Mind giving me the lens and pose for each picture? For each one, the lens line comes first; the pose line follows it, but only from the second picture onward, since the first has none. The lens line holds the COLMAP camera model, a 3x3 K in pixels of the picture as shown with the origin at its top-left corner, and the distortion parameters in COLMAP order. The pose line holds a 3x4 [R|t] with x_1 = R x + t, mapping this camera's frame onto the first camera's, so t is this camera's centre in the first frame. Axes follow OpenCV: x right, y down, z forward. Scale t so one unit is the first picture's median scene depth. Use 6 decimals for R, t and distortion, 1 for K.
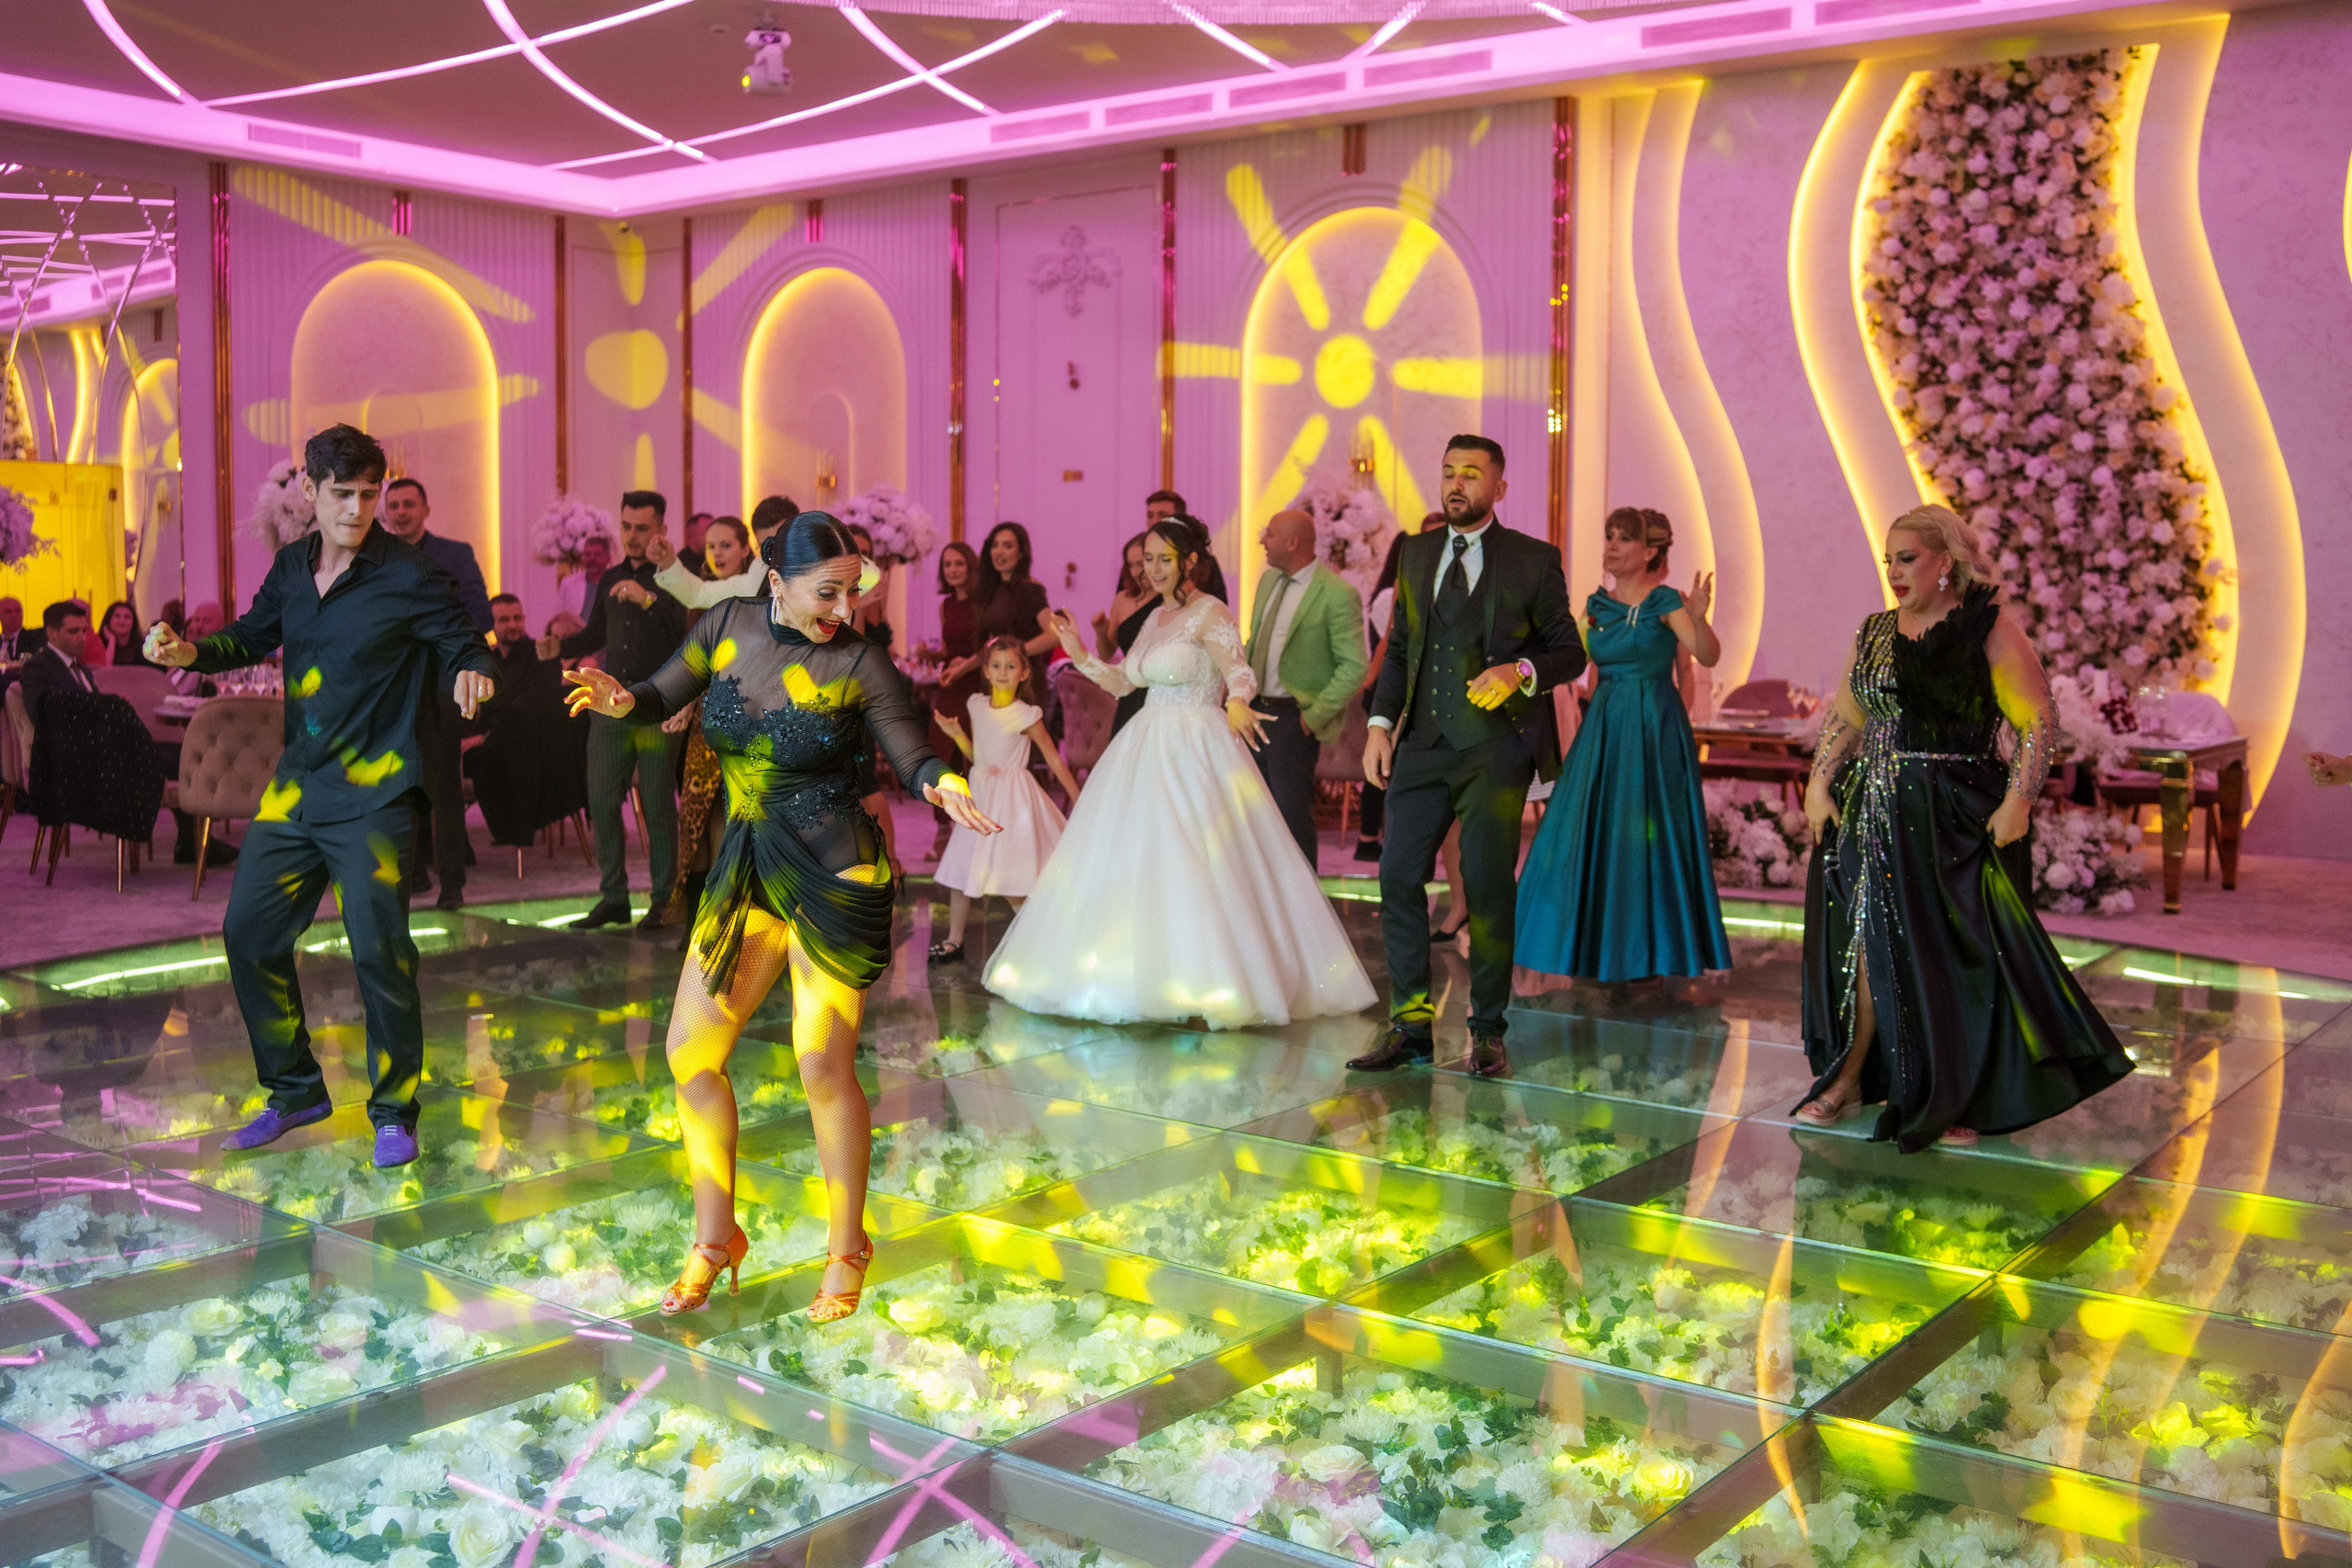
lens RADIAL K [[2278.3, 0, 1176.0], [0, 2278.3, 784.0], [0, 0, 1]] dist [-0.097282, 0.097787]
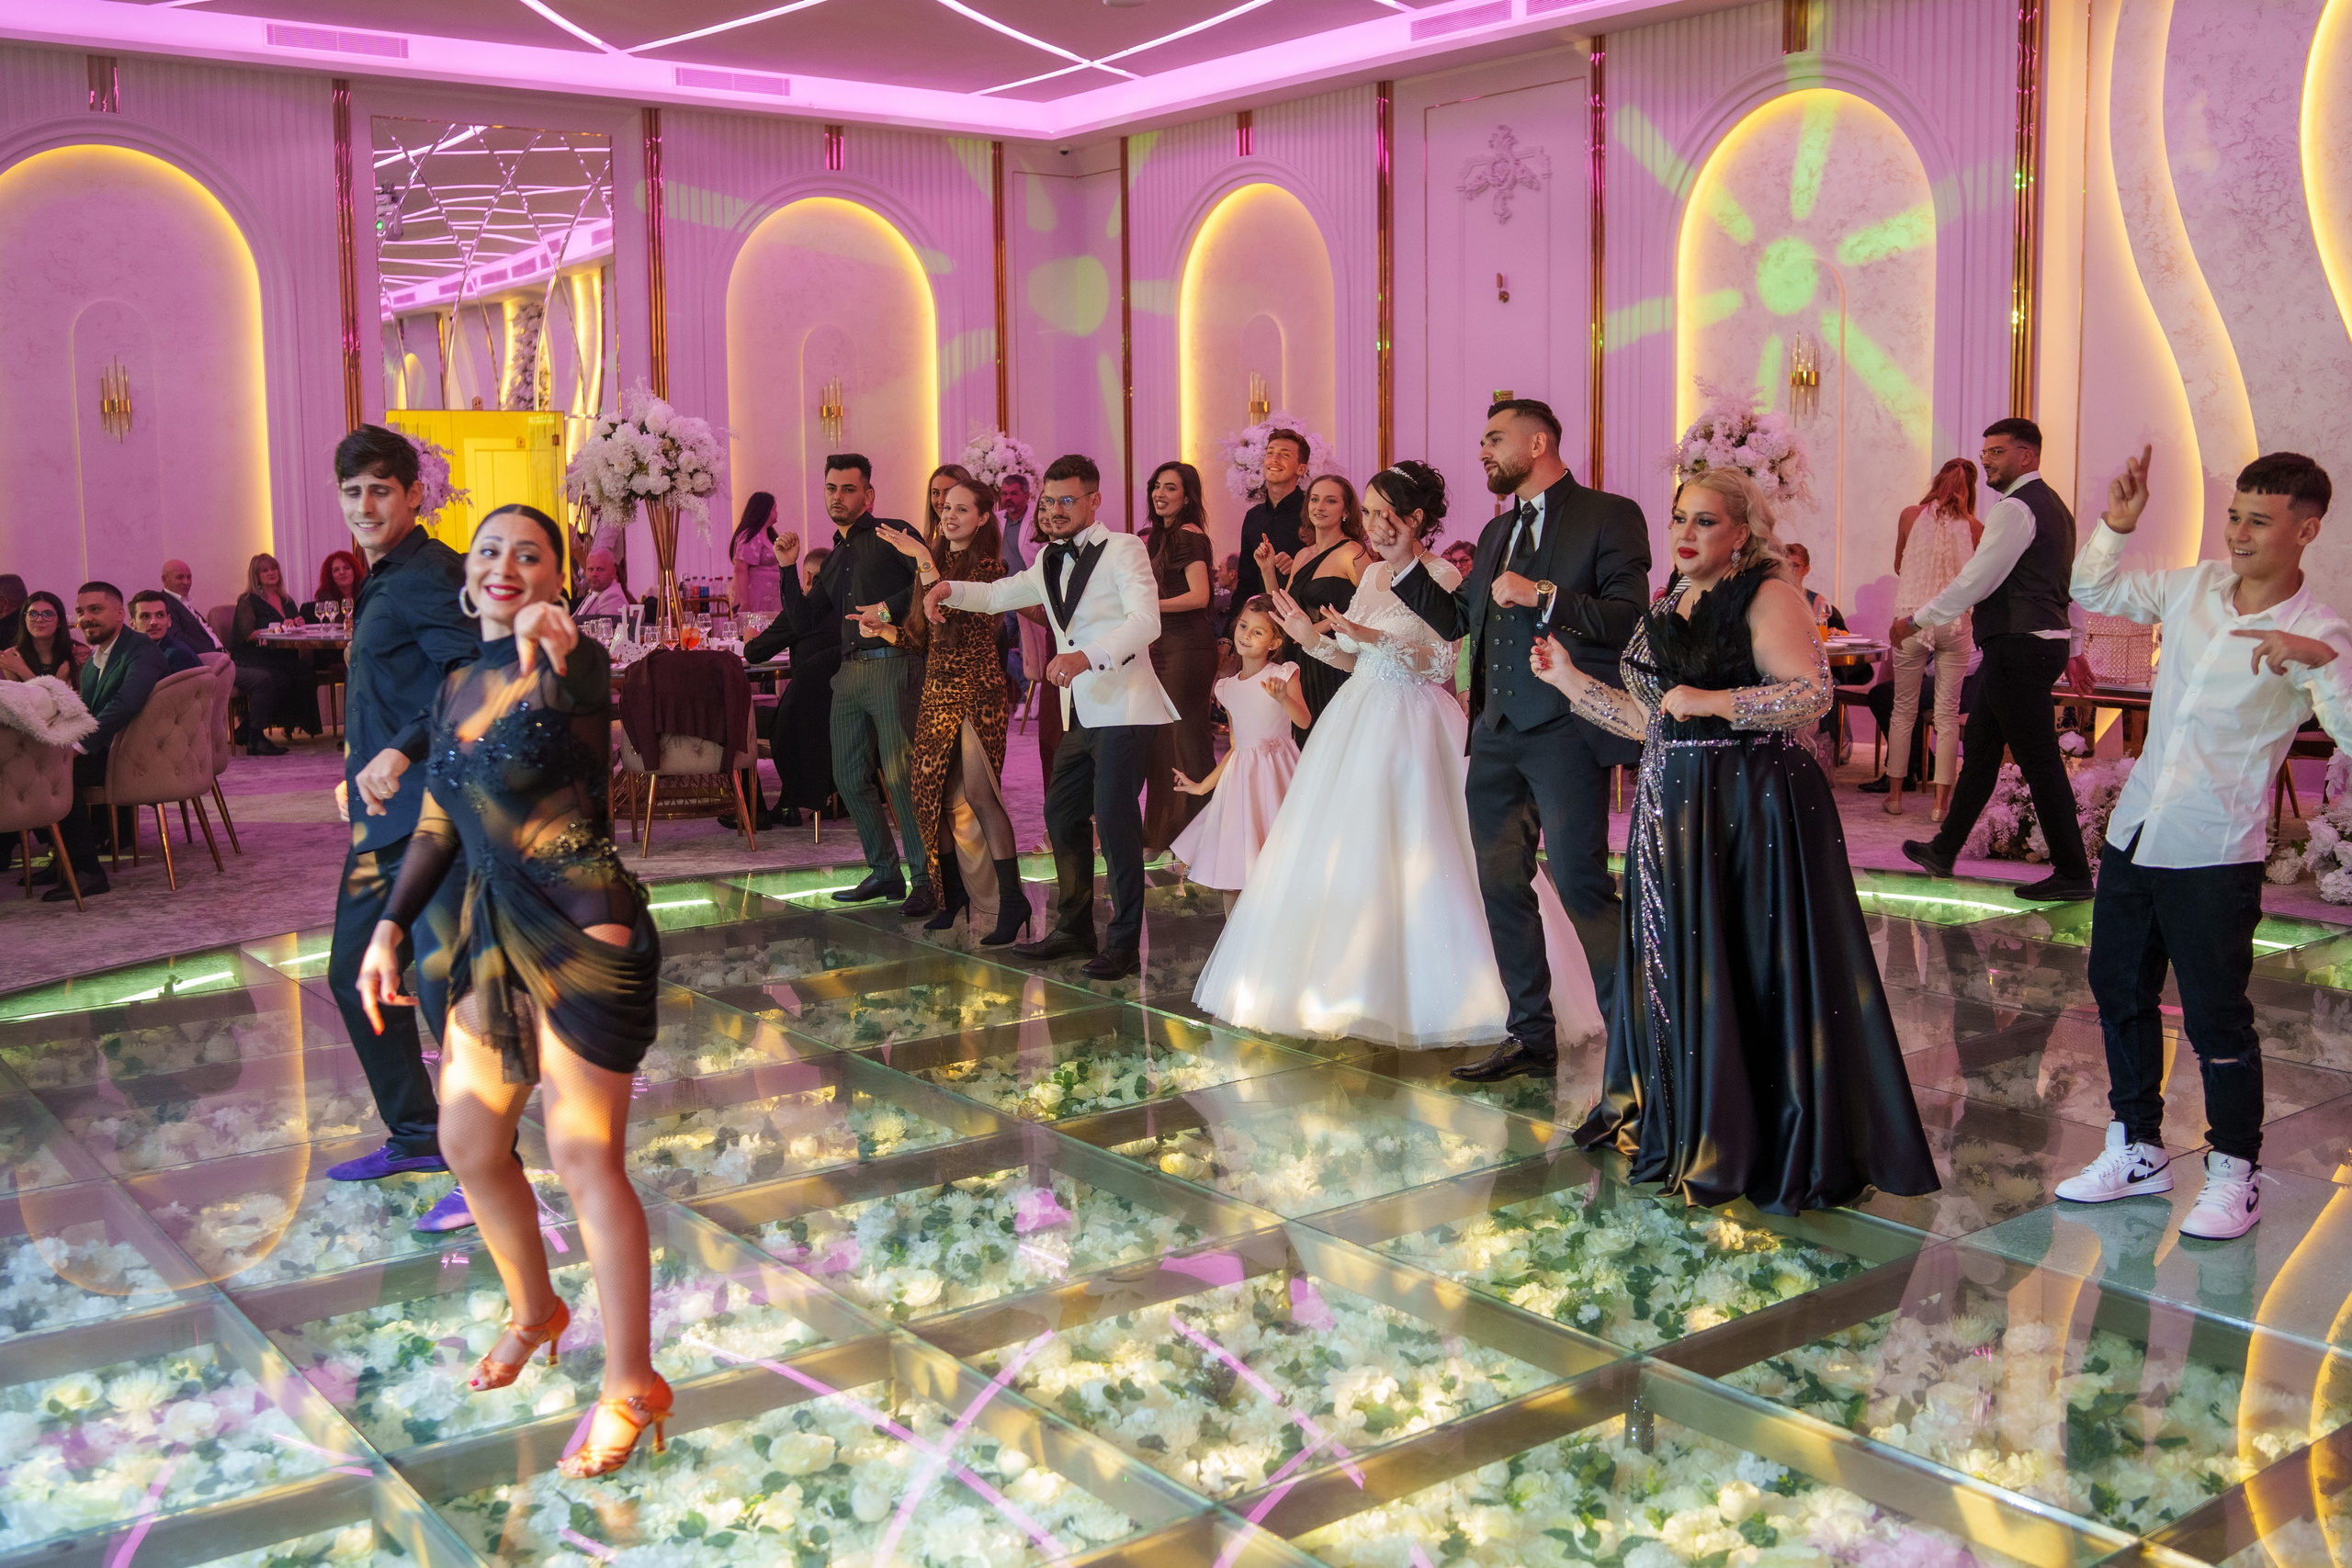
lens RADIAL K [[2278.3, 0, 1176.0], [0, 2278.3, 784.0], [0, 0, 1]] dist [-0.097282, 0.097787]
pose [[0.966310, 0.014244, -0.256986, 0.086279], [-0.003690, 0.999131, 0.041505, -0.019554], [0.257354, -0.039158, 0.965524, 0.082302]]
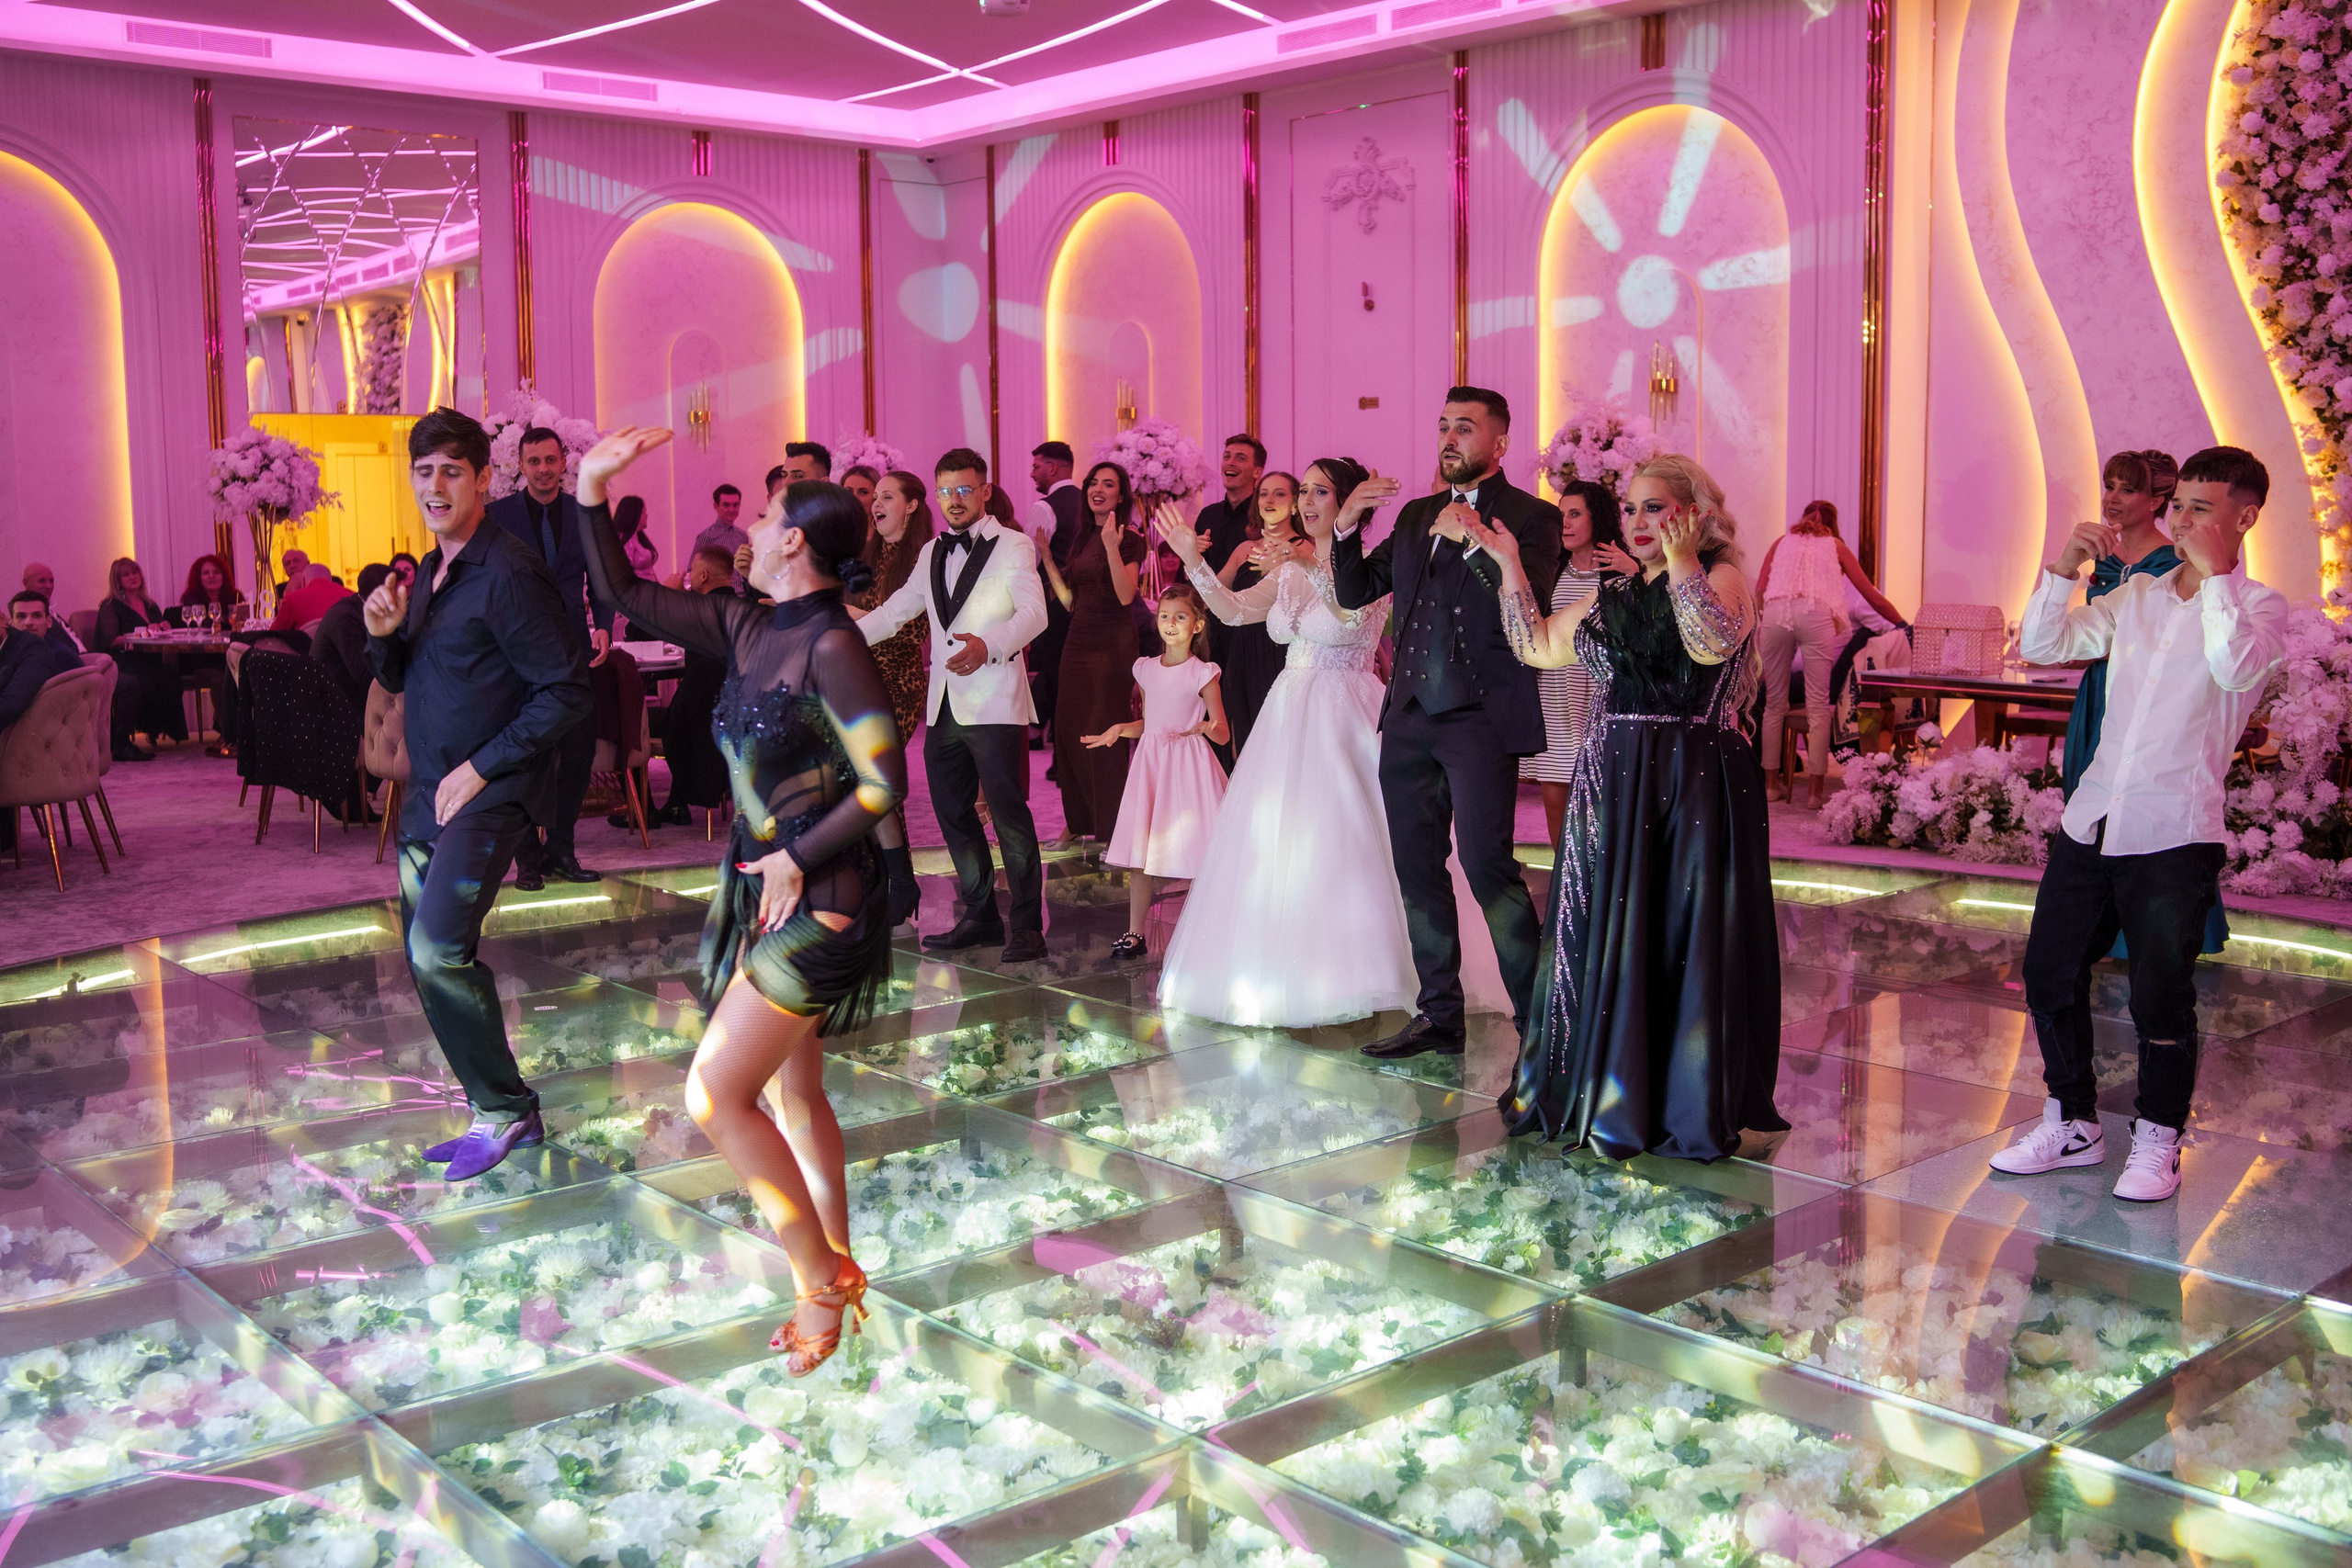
lens RADIAL K [[2278.3, 0, 1176.0], [0, 2278.3, 784.0], [0, 0, 1]] dist [-0.097282, 0.097787]
pose [[0.981693, 0.006206, -0.190371, 0.074570], [0.000744, 0.999337, 0.036413, -0.014479], [0.190470, -0.035888, 0.981037, 0.064353]]
